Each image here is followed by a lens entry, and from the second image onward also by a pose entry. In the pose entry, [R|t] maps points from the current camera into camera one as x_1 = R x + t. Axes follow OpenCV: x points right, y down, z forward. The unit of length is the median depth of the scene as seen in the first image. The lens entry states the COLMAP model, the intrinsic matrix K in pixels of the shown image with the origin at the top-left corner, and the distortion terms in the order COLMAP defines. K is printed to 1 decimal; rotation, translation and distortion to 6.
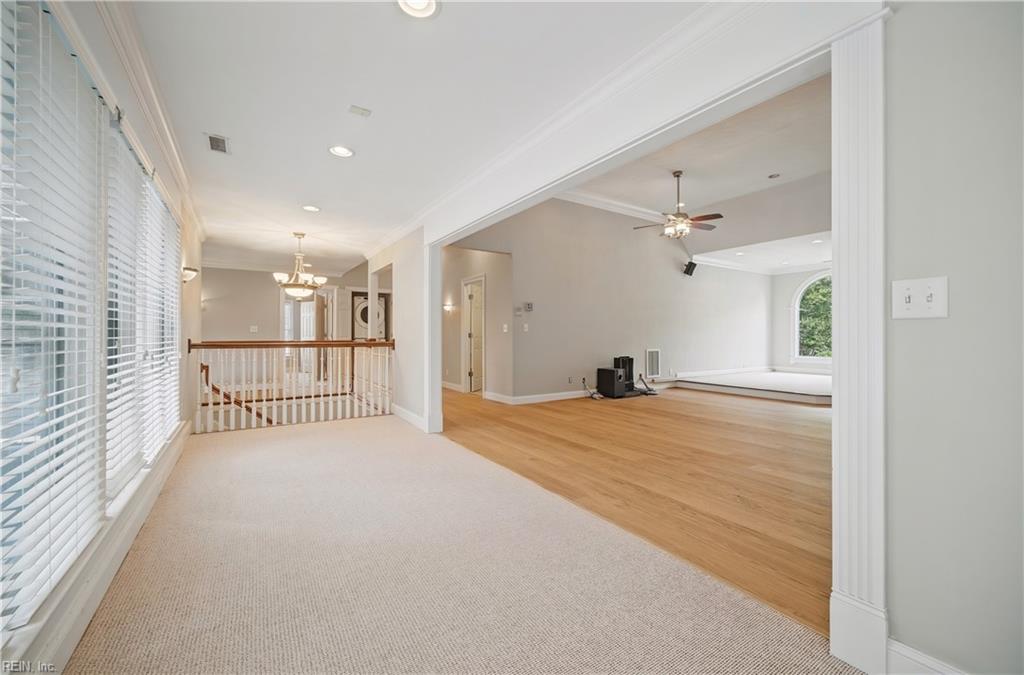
lens RADIAL K [[408.3, 0, 511.7], [0, 408.3, 334.9], [0, 0, 1]] dist [0.001222, 0.000185]
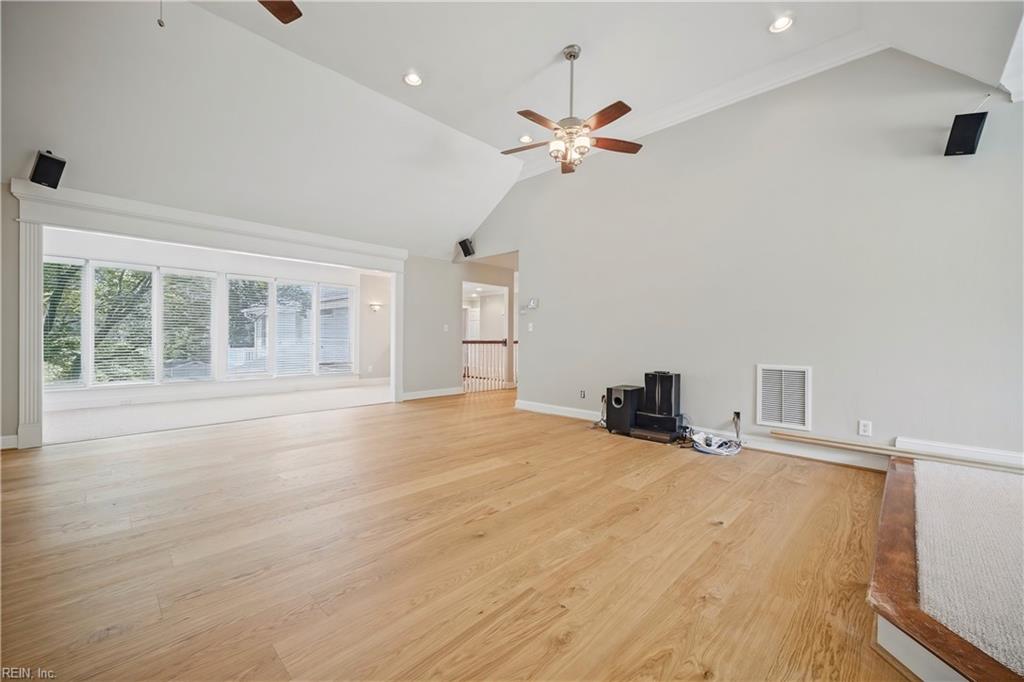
lens RADIAL K [[408.3, 0, 511.2], [0, 408.3, 337.3], [0, 0, 1]] dist [0.001222, 0.000185]
pose [[0.216001, -0.002515, -0.976390, 0.800372], [-0.006849, 0.999968, -0.004091, 0.007946], [0.976369, 0.007571, 0.215977, 0.666817]]
